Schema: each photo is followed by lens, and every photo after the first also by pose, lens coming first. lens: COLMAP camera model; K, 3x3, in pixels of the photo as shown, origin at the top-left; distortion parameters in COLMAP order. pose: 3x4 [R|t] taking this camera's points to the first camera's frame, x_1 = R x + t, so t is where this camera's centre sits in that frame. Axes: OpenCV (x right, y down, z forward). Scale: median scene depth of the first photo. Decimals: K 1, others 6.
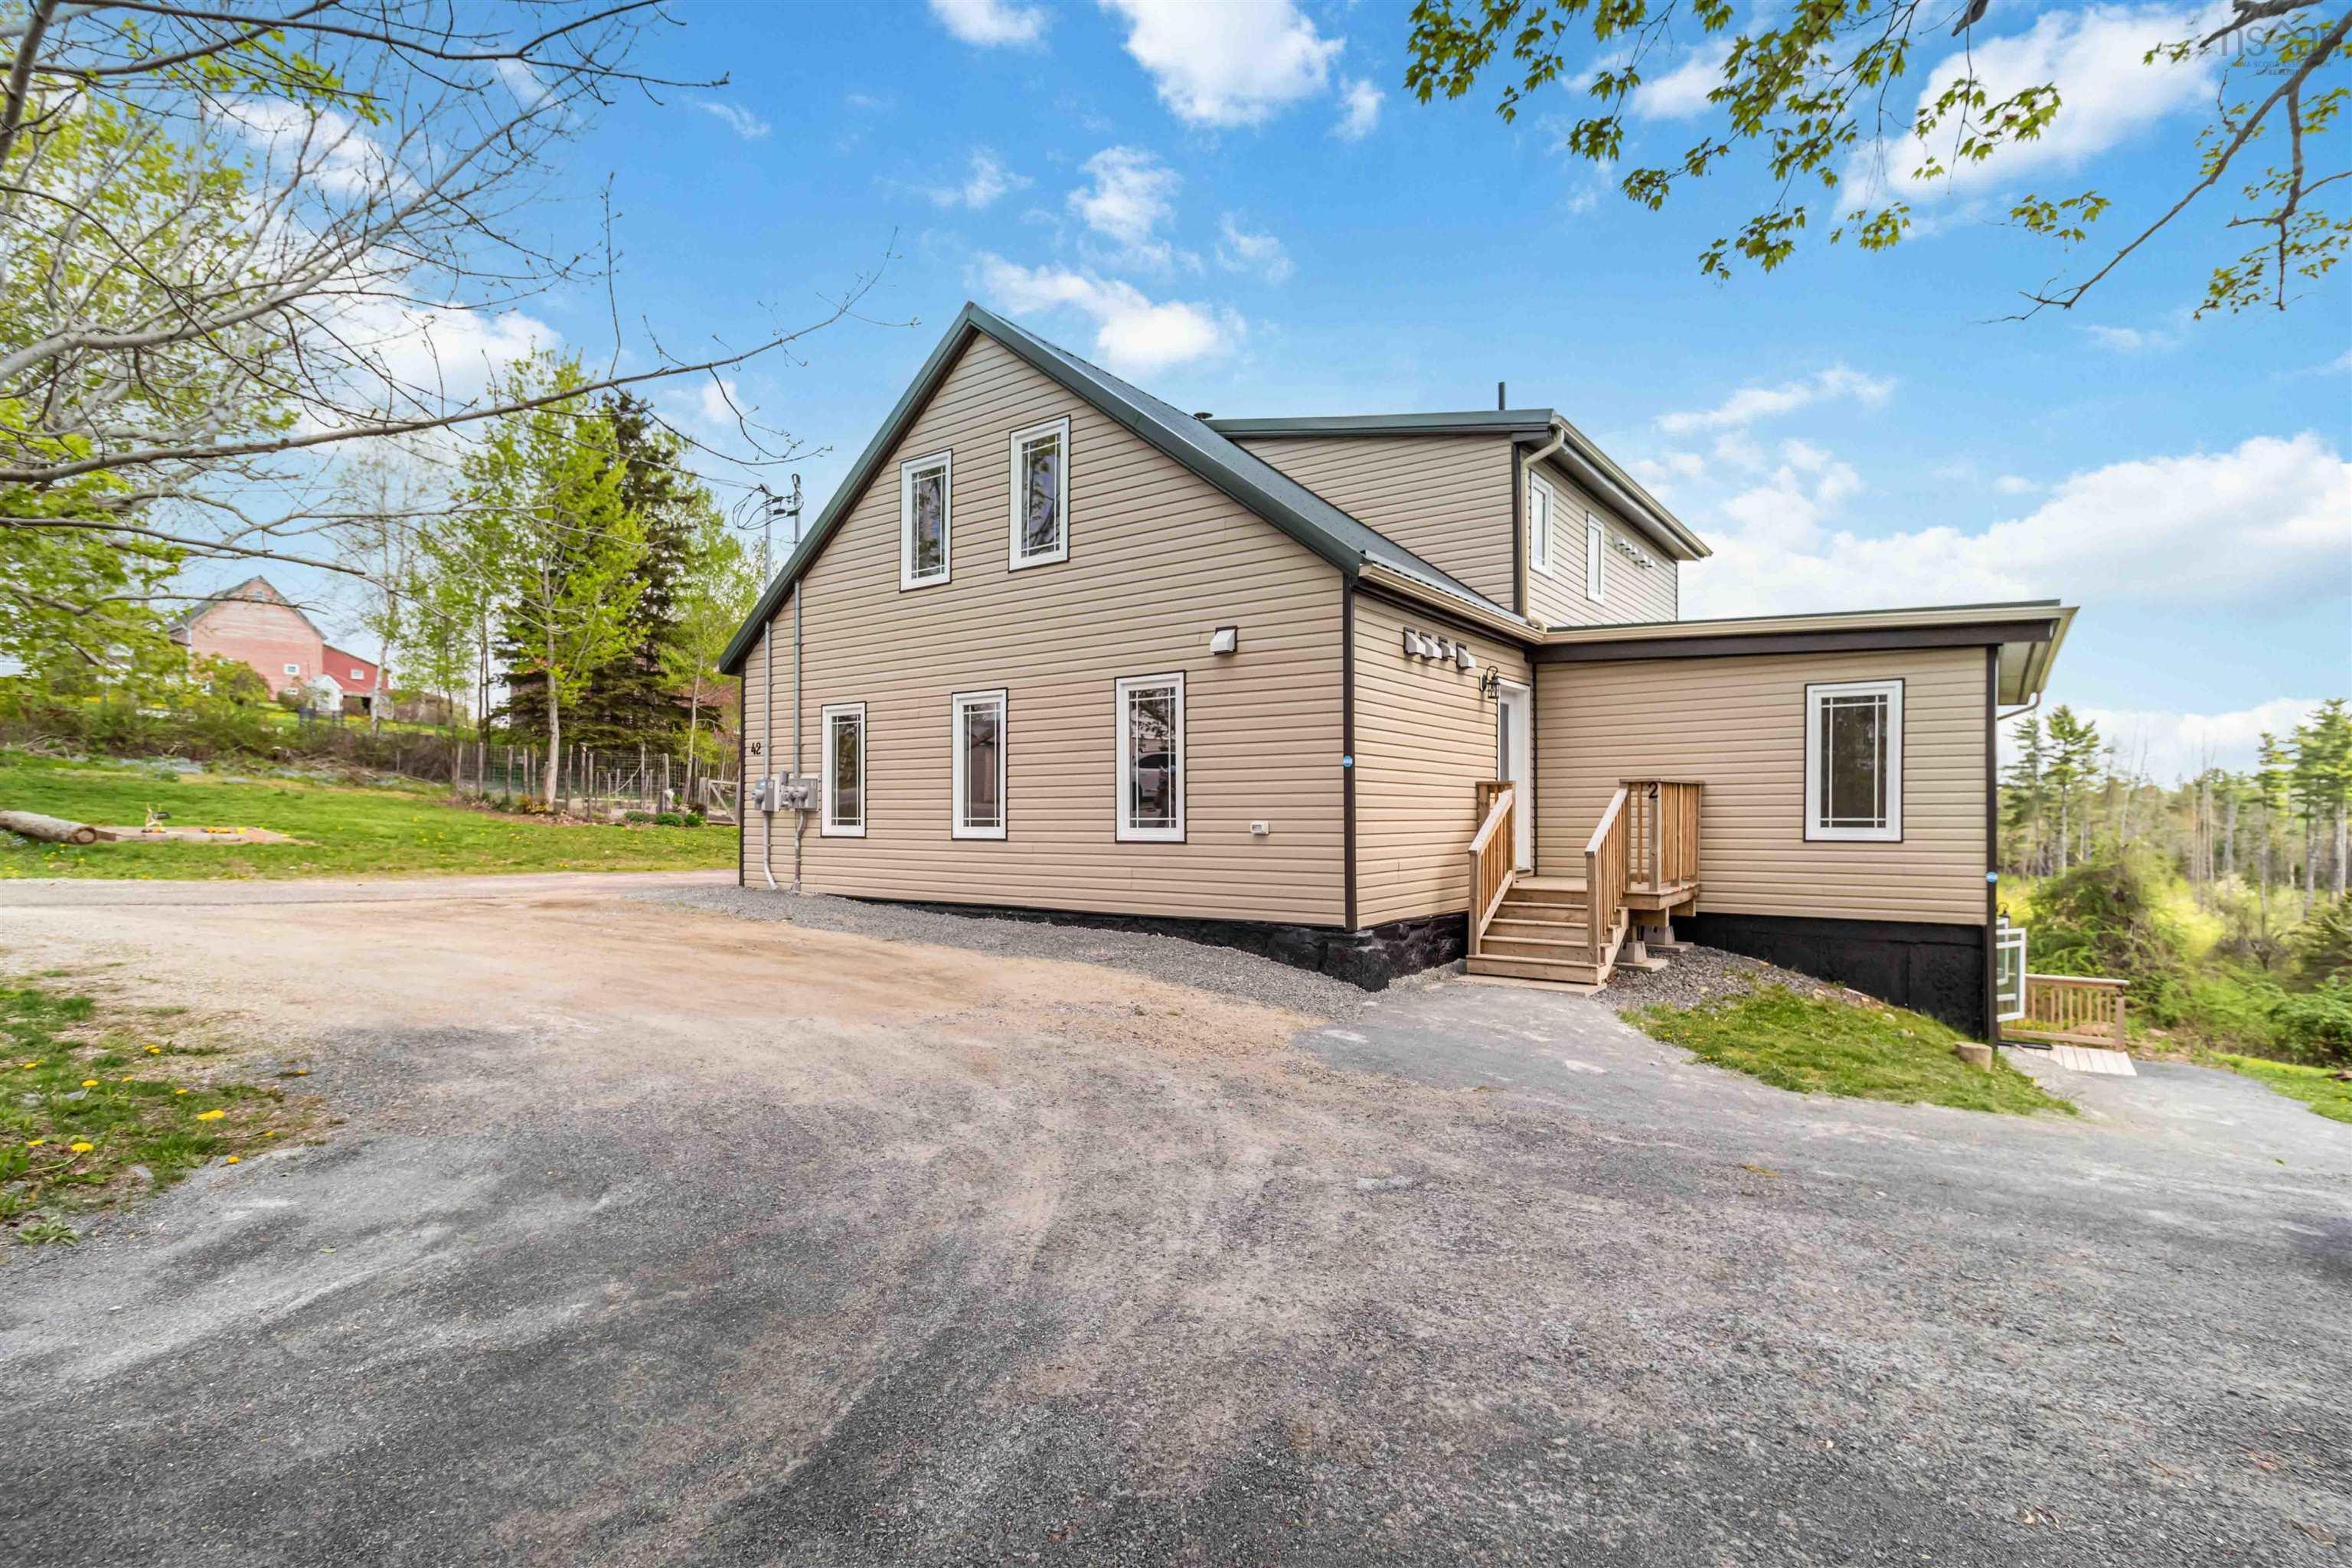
lens RADIAL K [[1105.5, 0, 1175.8], [0, 1105.5, 814.8], [0, 0, 1]] dist [-0.000451, -0.000055]
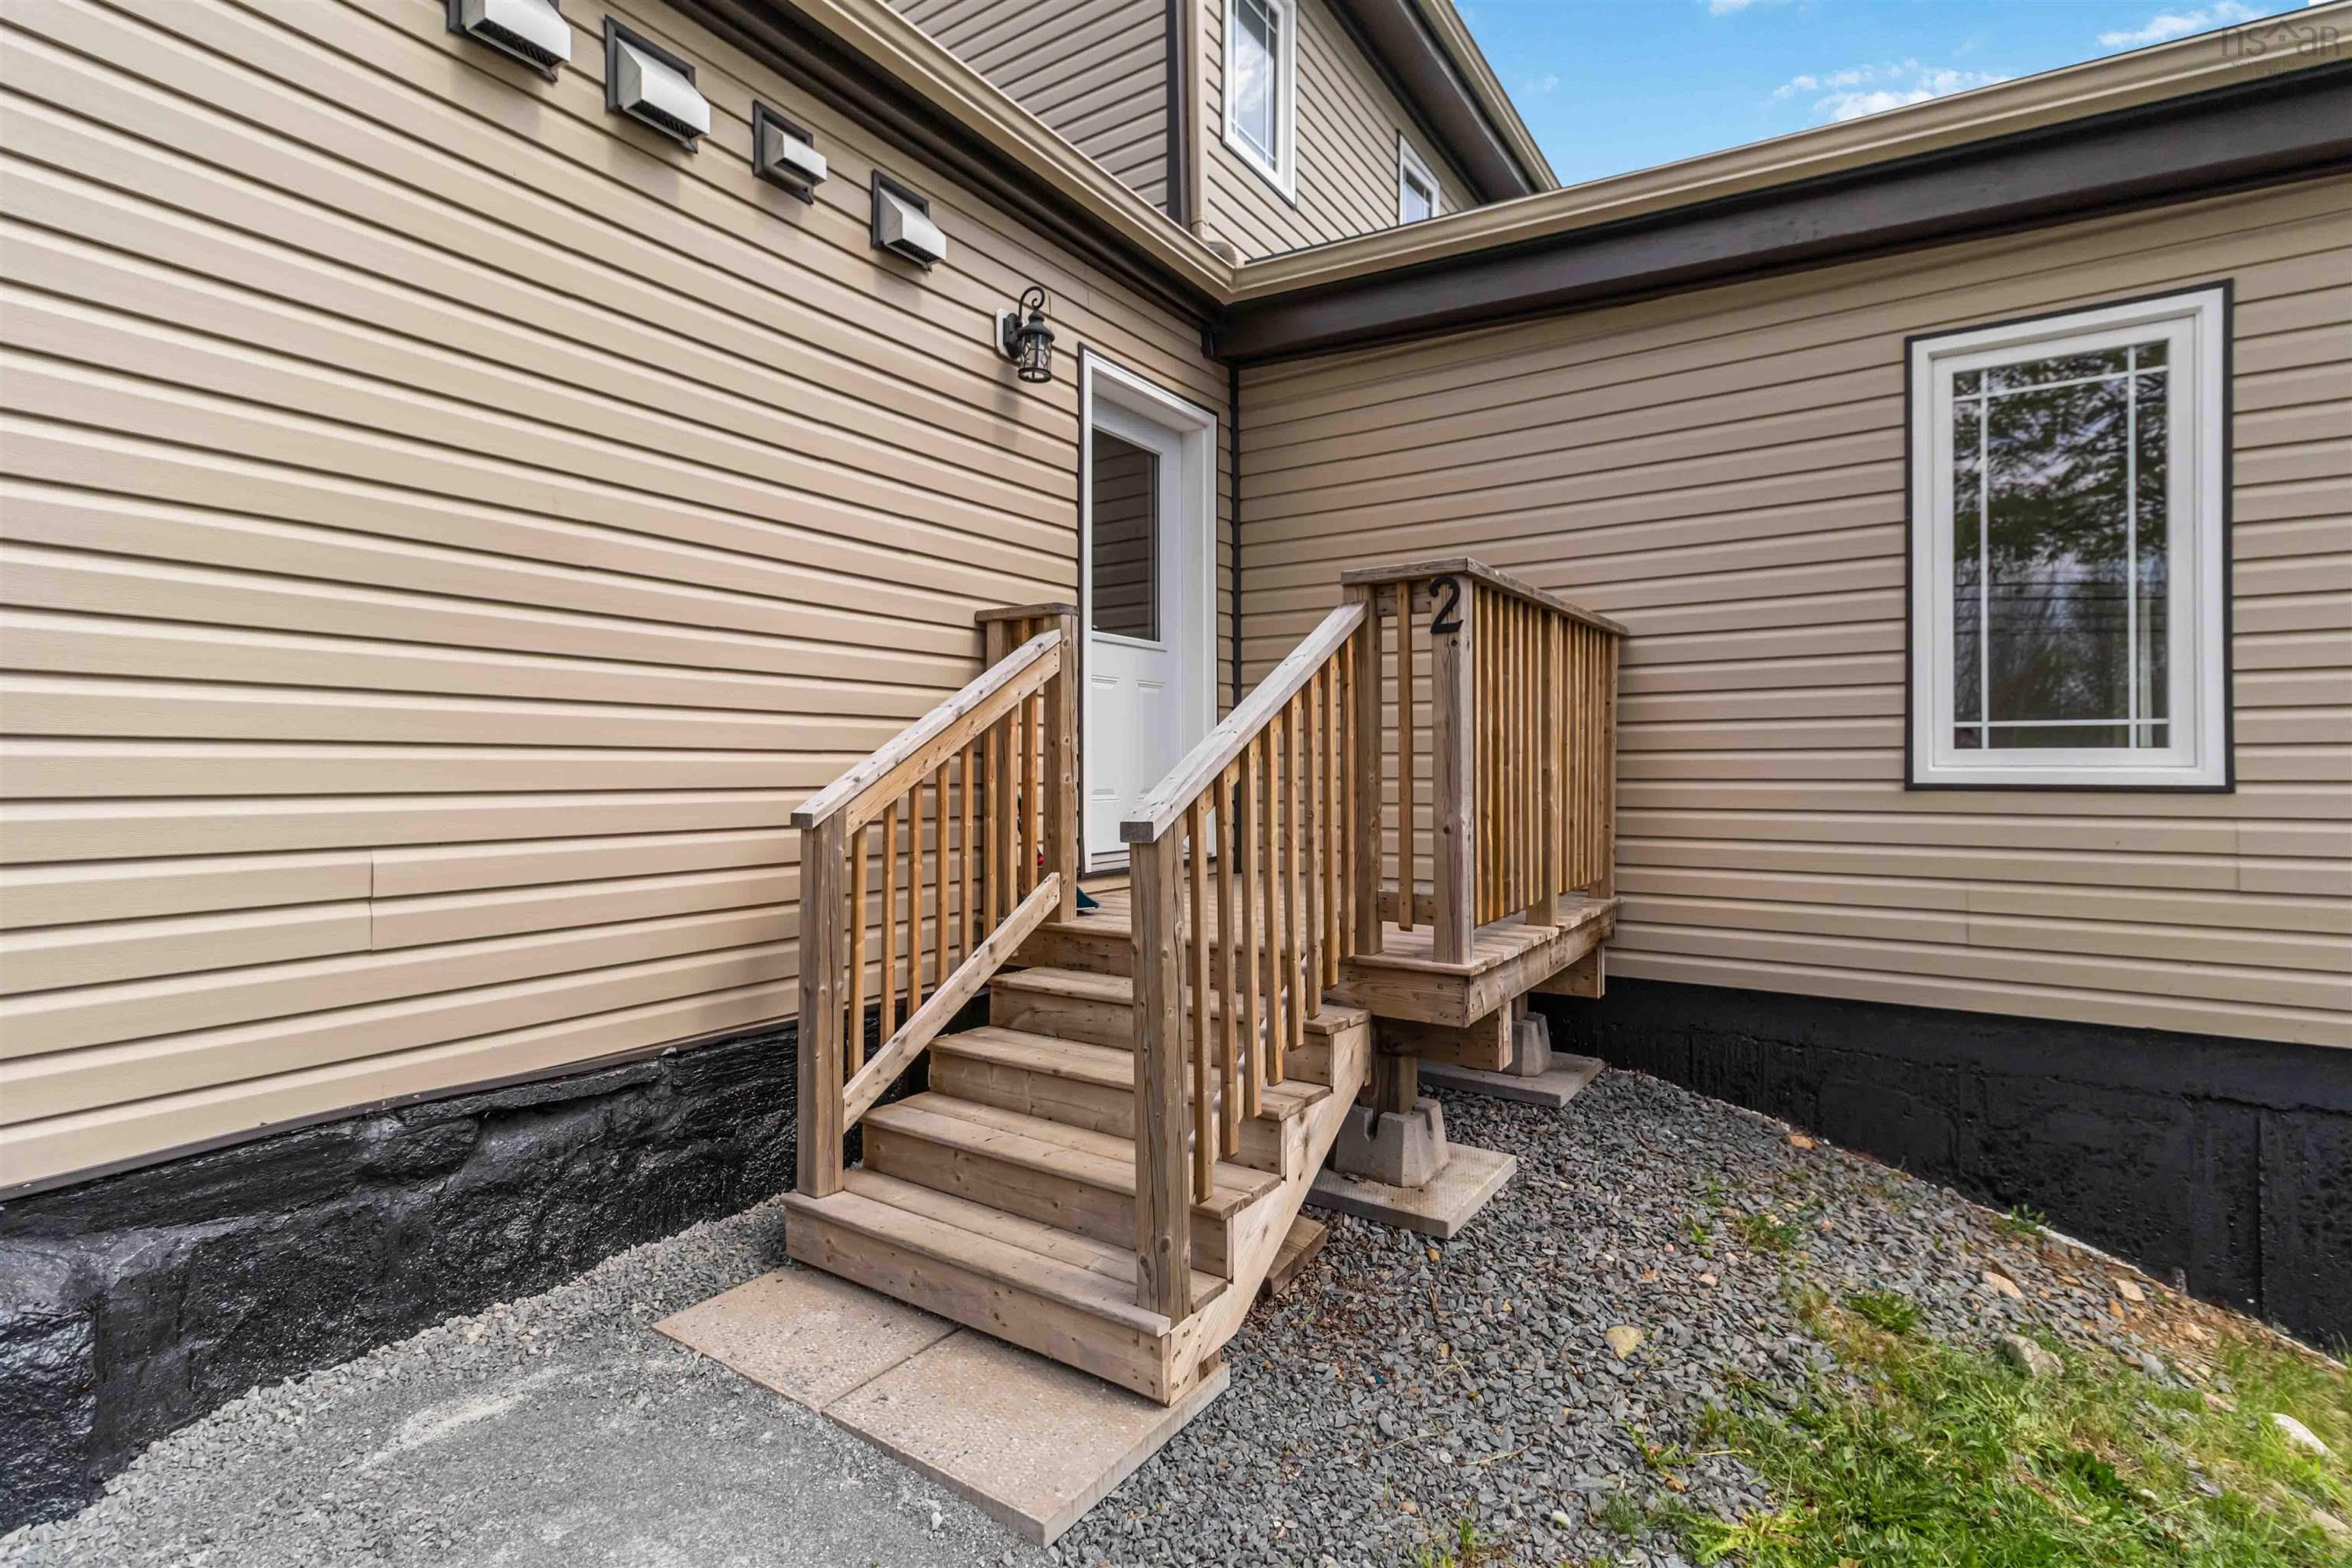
lens RADIAL K [[1092.8, 0, 1176.8], [0, 1092.8, 757.9], [0, 0, 1]] dist [0.000800, 0.000084]
pose [[0.998921, 0.003924, 0.046269, 0.324399], [-0.003347, 0.999916, -0.012554, 0.019889], [-0.046315, 0.012386, 0.998850, 0.670784]]
